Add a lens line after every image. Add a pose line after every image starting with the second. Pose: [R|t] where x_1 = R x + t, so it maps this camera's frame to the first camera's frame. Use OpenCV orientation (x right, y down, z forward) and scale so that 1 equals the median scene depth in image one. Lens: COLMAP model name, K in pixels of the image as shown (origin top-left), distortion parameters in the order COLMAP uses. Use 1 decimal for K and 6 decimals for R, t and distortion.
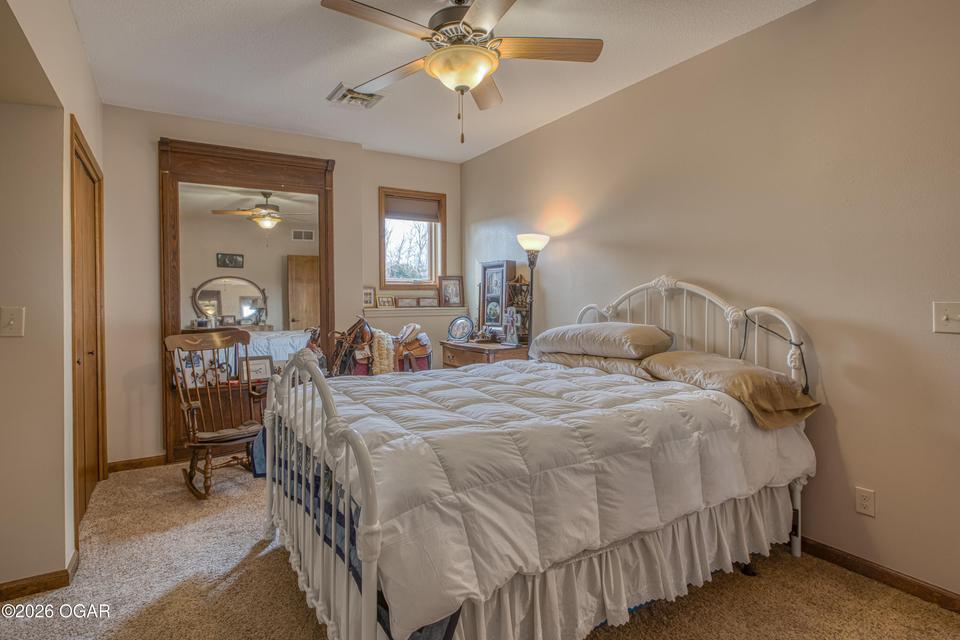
lens RADIAL K [[502.7, 0, 472.0], [0, 502.7, 305.7], [0, 0, 1]] dist [-0.002962, -0.000416]
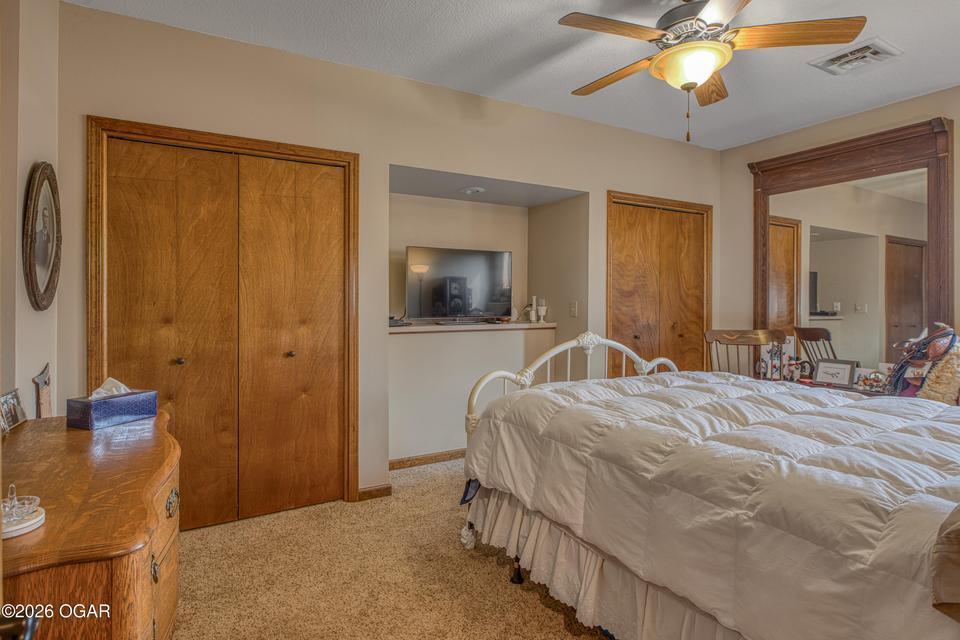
lens RADIAL K [[502.7, 0, 472.0], [0, 502.7, 305.7], [0, 0, 1]] dist [-0.002962, -0.000416]
pose [[-0.029608, 0.020153, -0.999358, 0.585787], [-0.016234, 0.999655, 0.020640, -0.008302], [0.999430, 0.016835, -0.029270, 0.359335]]
